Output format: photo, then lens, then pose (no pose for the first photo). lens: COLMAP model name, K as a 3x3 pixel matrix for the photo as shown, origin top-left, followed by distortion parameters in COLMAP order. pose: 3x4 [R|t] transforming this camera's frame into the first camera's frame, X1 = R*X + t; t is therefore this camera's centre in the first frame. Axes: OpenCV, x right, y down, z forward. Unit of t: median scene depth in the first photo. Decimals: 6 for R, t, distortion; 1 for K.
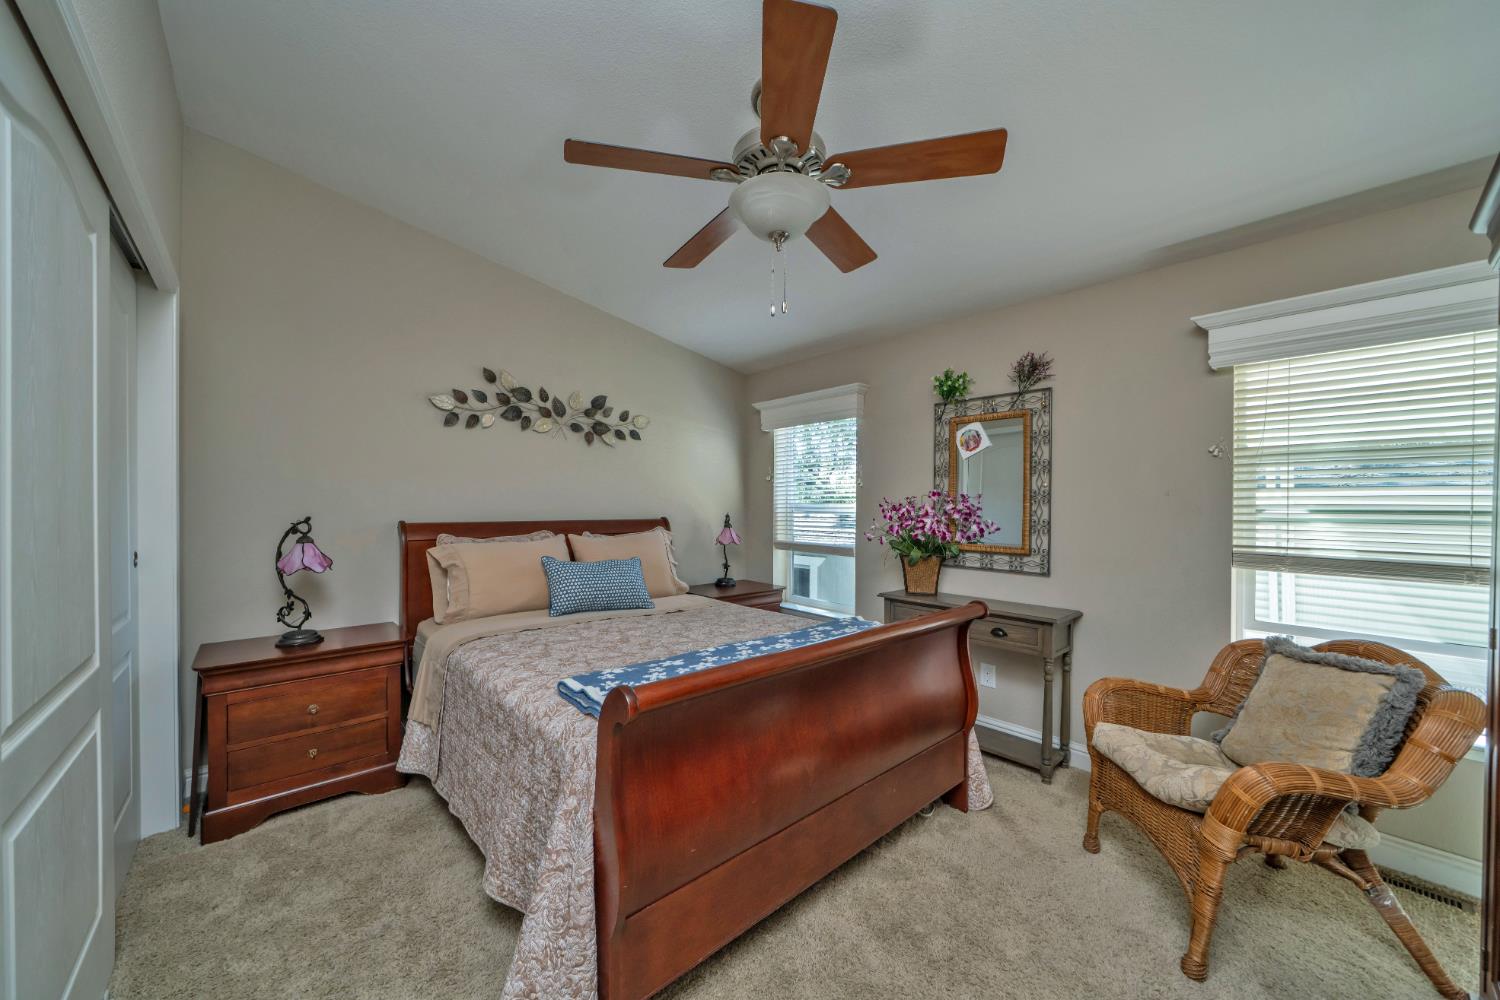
lens RADIAL K [[534.8, 0, 742.3], [0, 534.8, 506.5], [0, 0, 1]] dist [-0.002905, 0.000242]
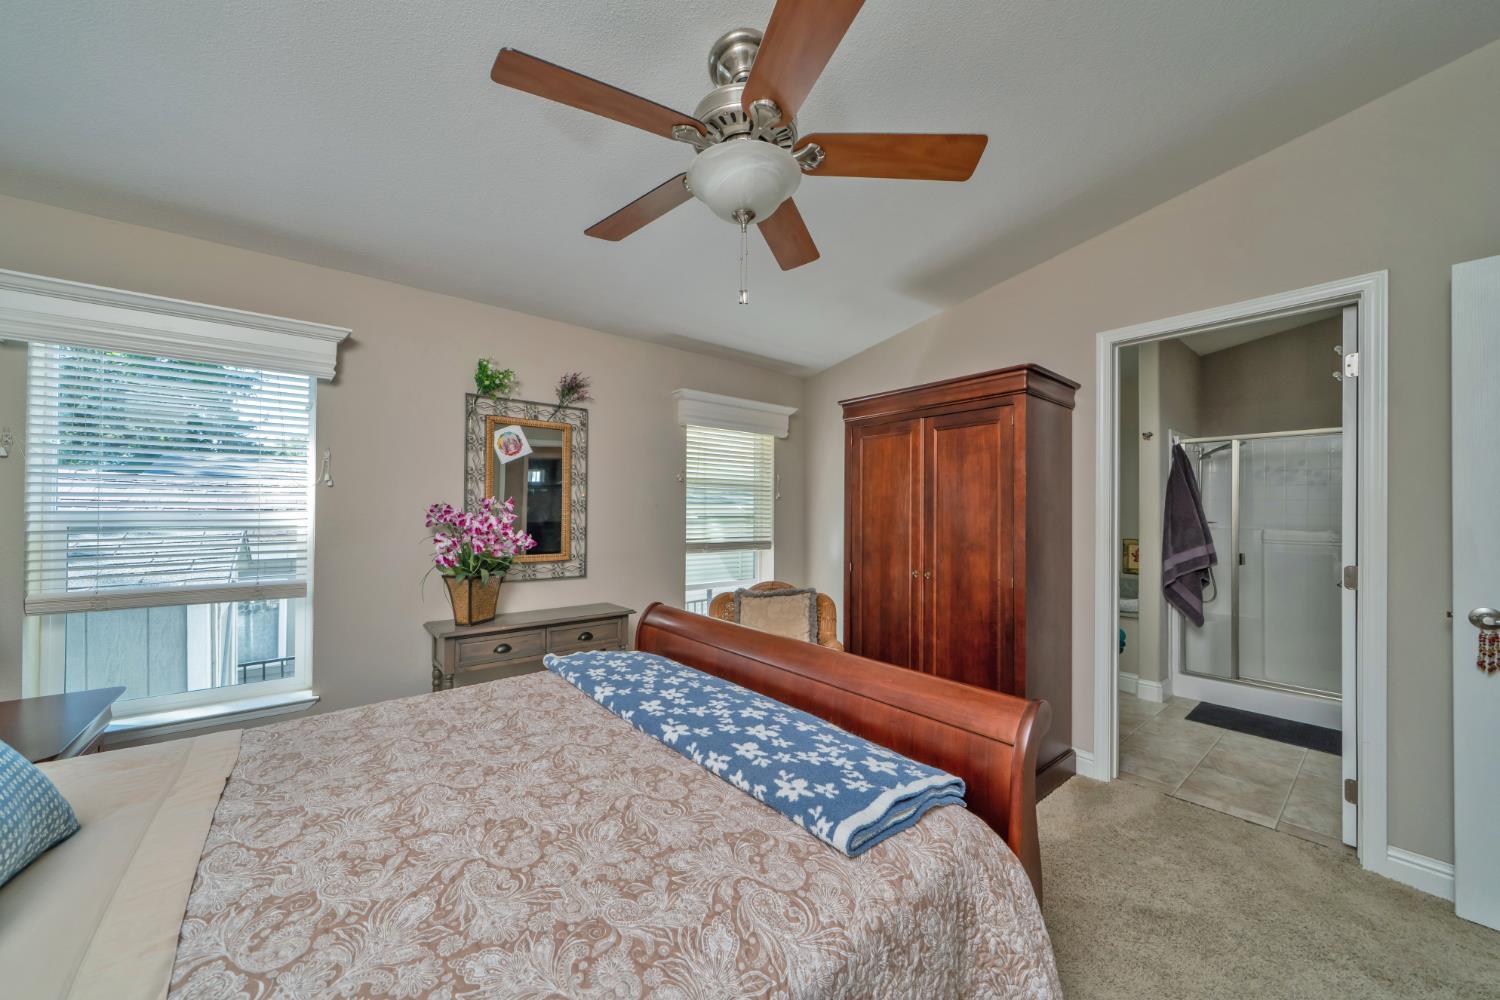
lens RADIAL K [[534.8, 0, 734.9], [0, 534.8, 506.3], [0, 0, 1]] dist [-0.002905, 0.000242]
pose [[0.058240, 0.004010, 0.998295, -0.529582], [0.000235, 0.999992, -0.004031, -0.013644], [-0.998303, 0.000469, 0.058239, 0.625965]]
